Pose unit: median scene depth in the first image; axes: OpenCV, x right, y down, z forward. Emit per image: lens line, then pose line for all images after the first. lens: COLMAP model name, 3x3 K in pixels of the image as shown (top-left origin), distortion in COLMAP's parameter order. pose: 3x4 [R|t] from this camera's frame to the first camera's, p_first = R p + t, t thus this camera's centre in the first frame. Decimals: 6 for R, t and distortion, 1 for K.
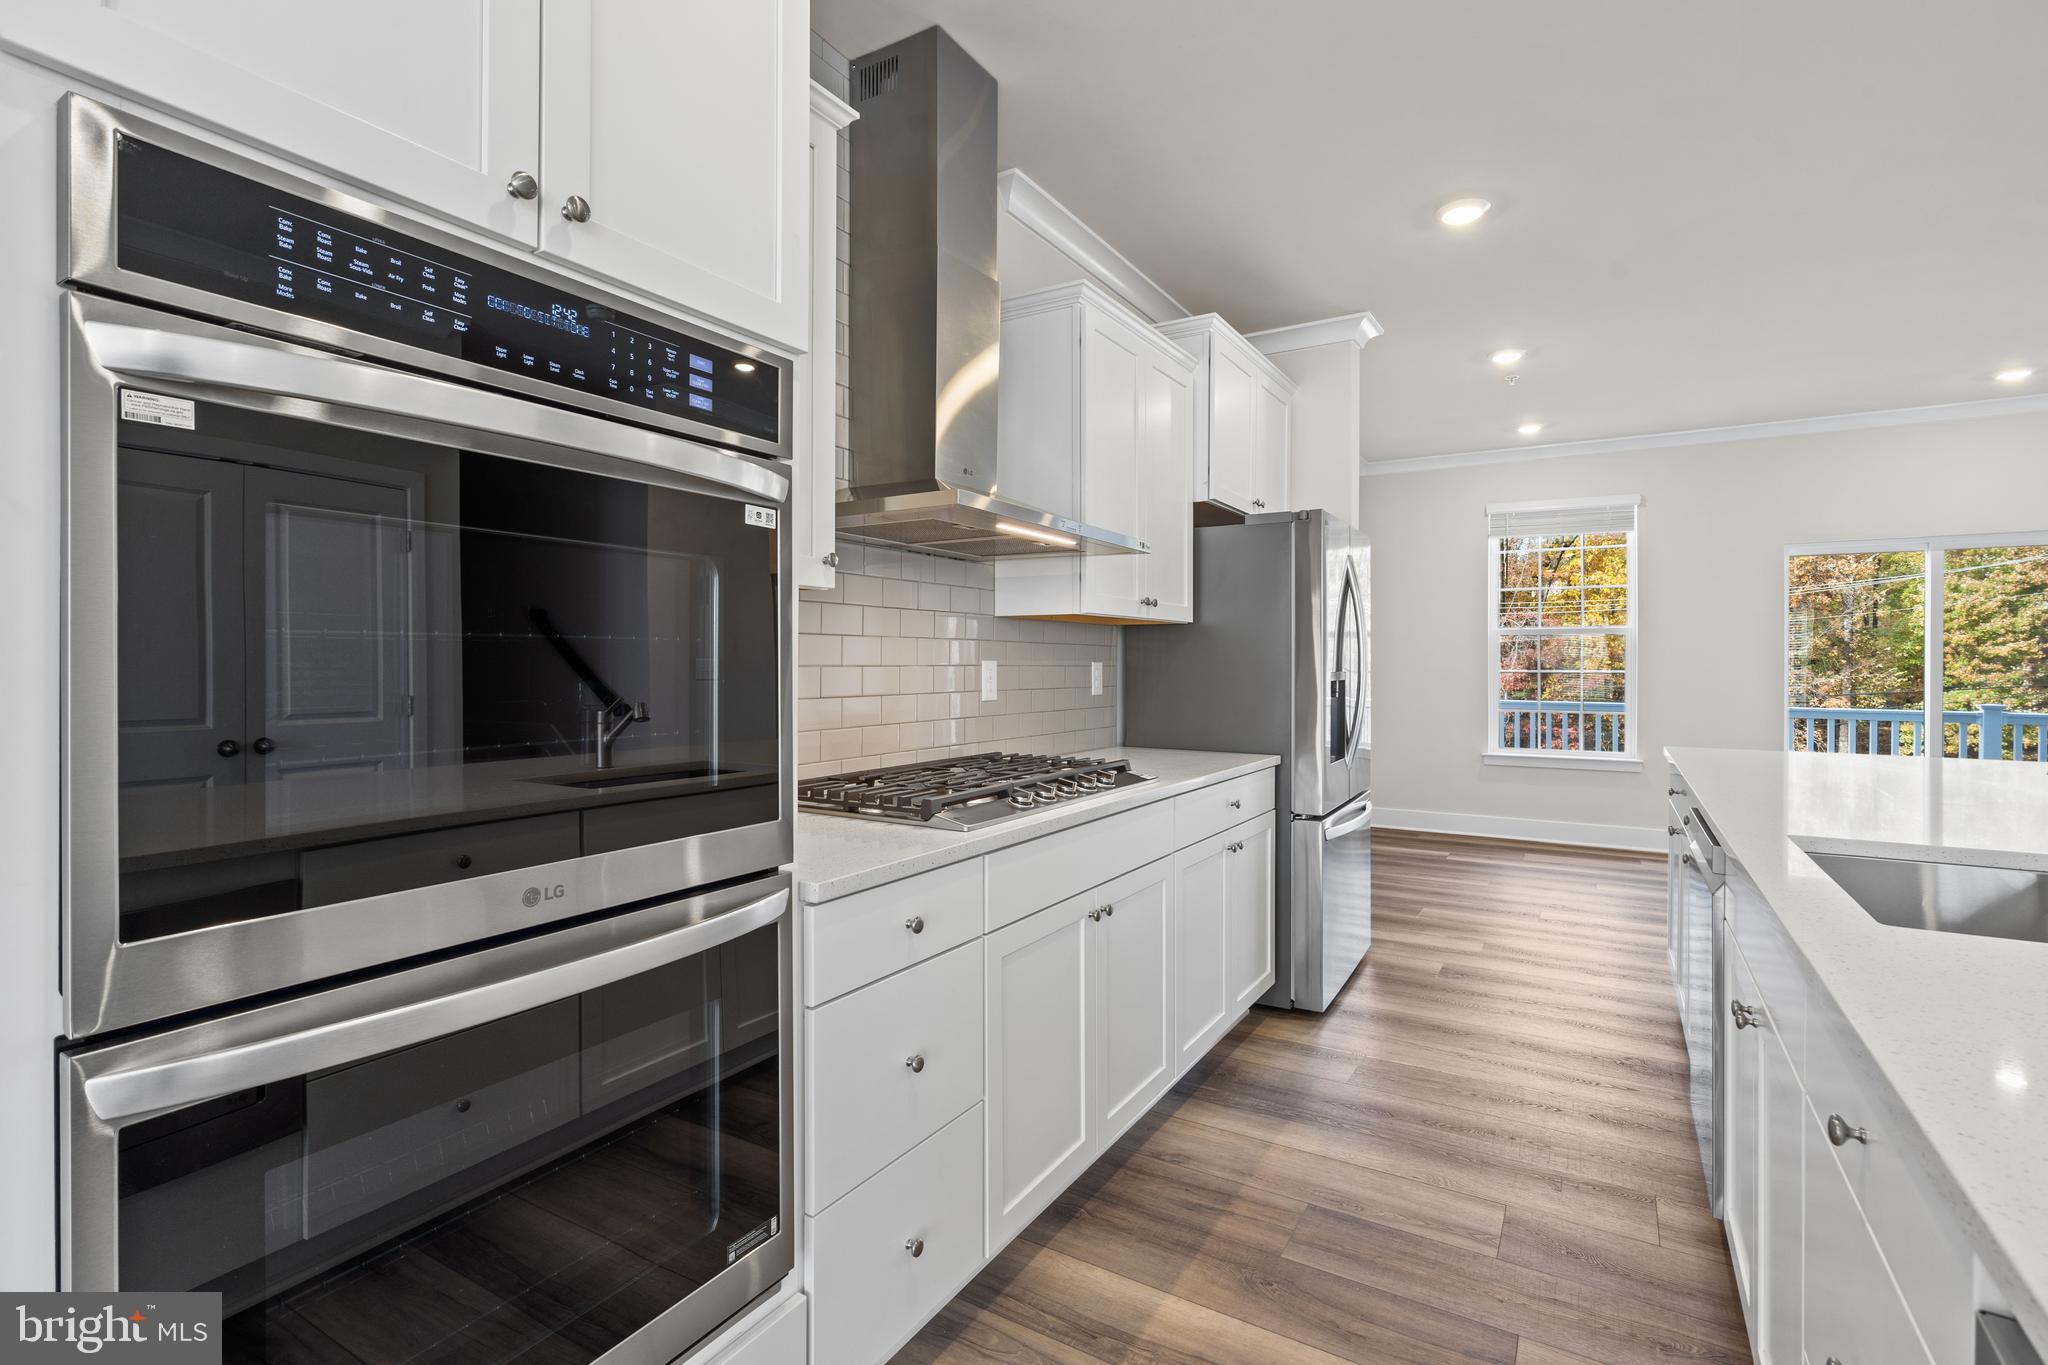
lens RADIAL K [[952.1, 0, 1002.5], [0, 952.1, 663.4], [0, 0, 1]] dist [-0.003673, 0.000325]
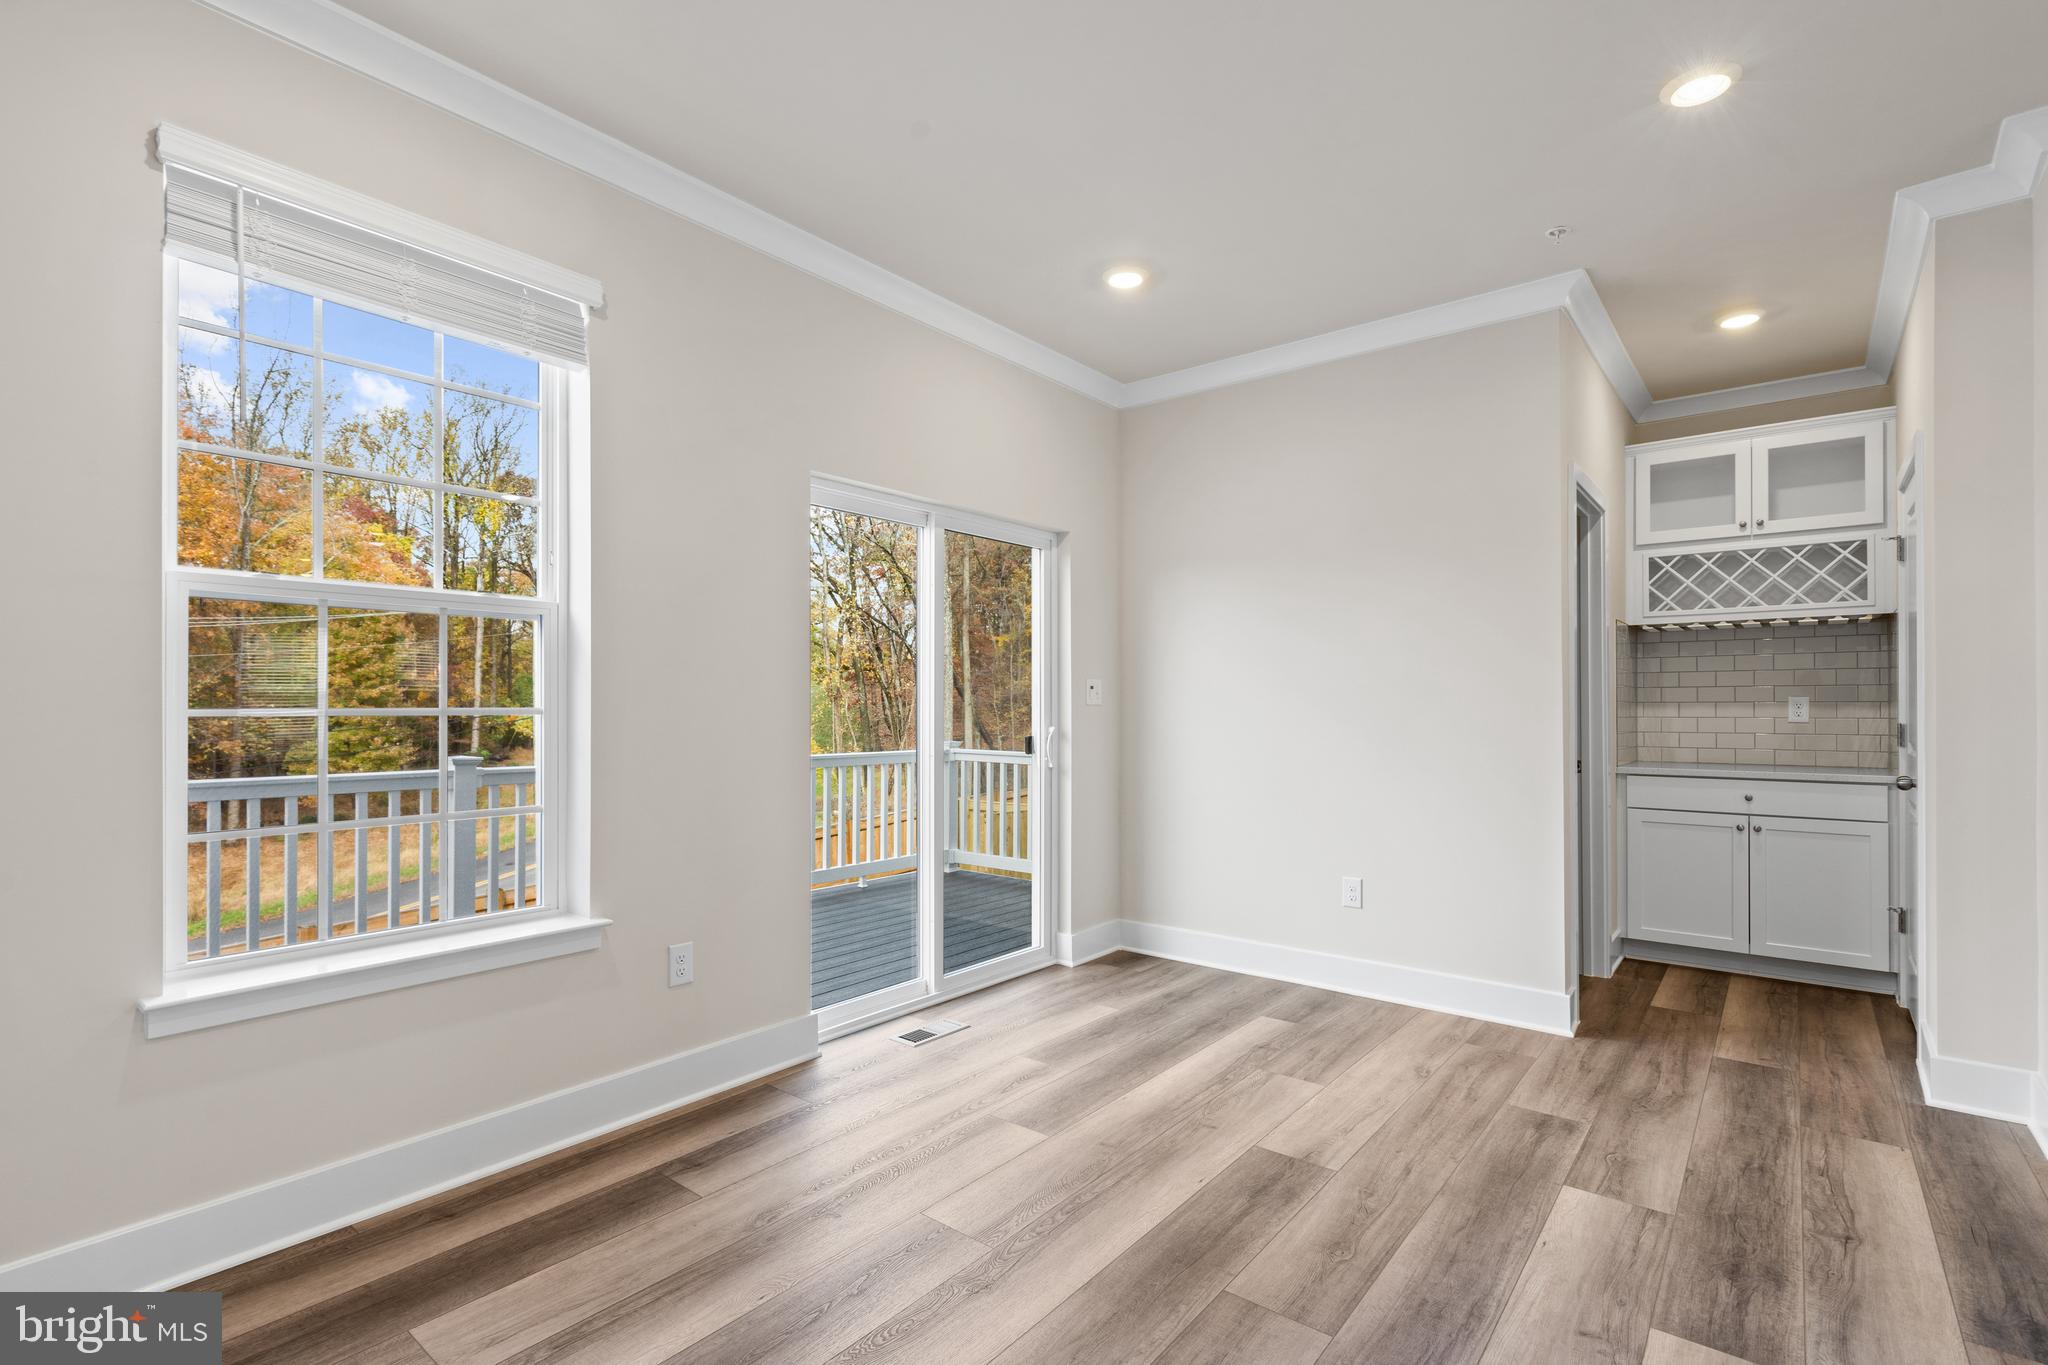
lens RADIAL K [[952.1, 0, 1019.4], [0, 952.1, 698.6], [0, 0, 1]] dist [-0.003673, 0.000325]
pose [[0.120947, 0.005782, 0.992642, 0.580271], [0.001536, 0.999981, -0.006012, 0.014374], [-0.992658, 0.002251, 0.120936, 1.600221]]
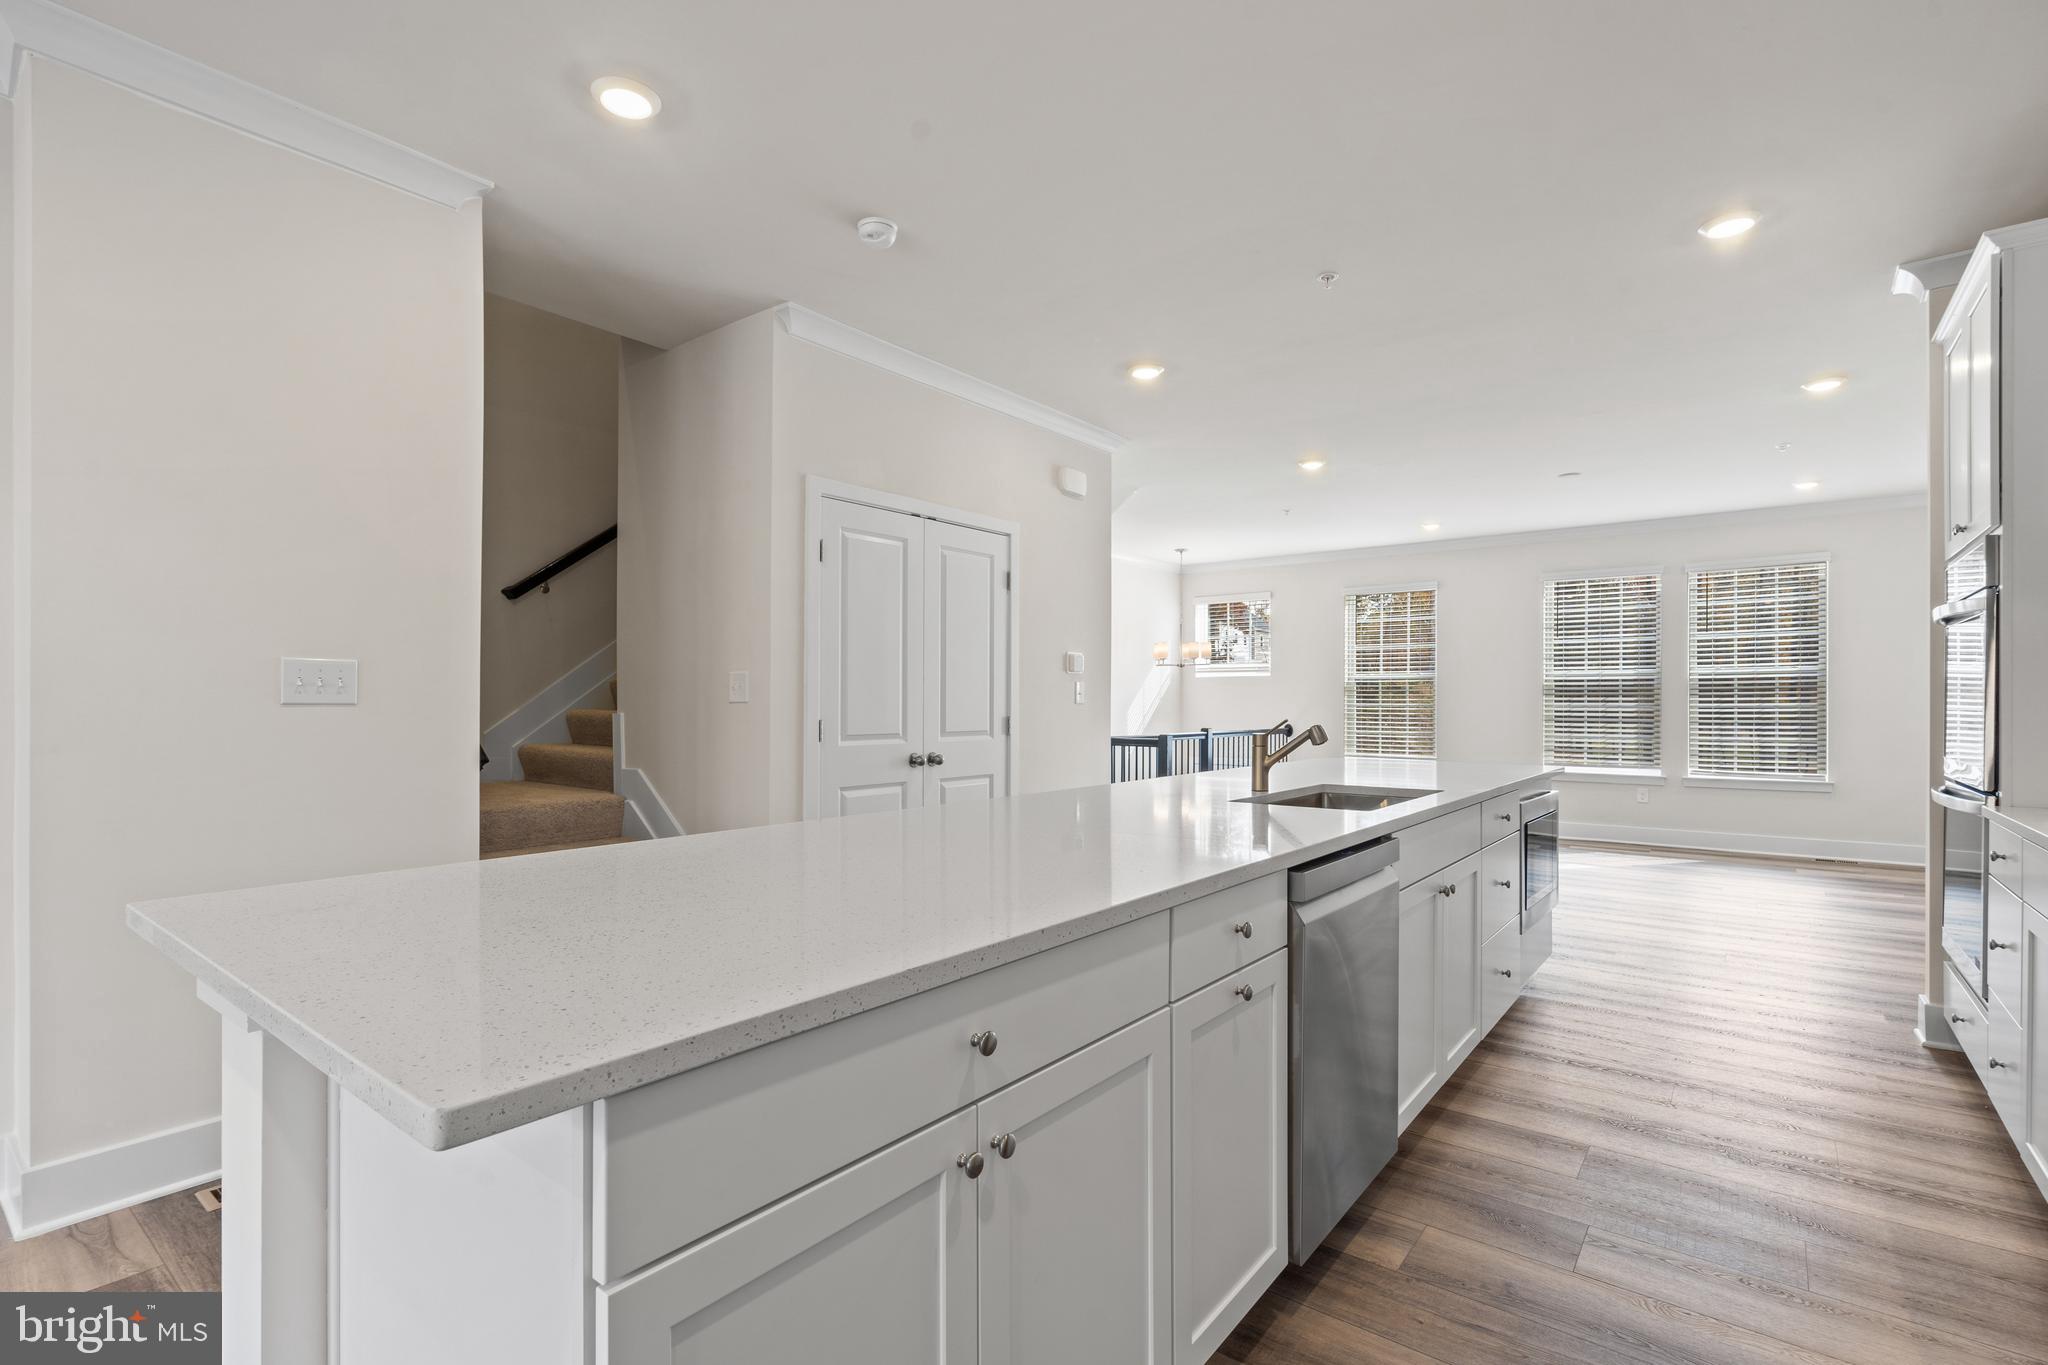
lens RADIAL K [[952.1, 0, 1021.4], [0, 952.1, 711.8], [0, 0, 1]] dist [-0.003673, 0.000325]
pose [[-0.995182, -0.004078, 0.097961, 0.706422], [-0.003029, 0.999937, 0.010851, 0.014296], [-0.097999, 0.010502, -0.995131, 1.421632]]
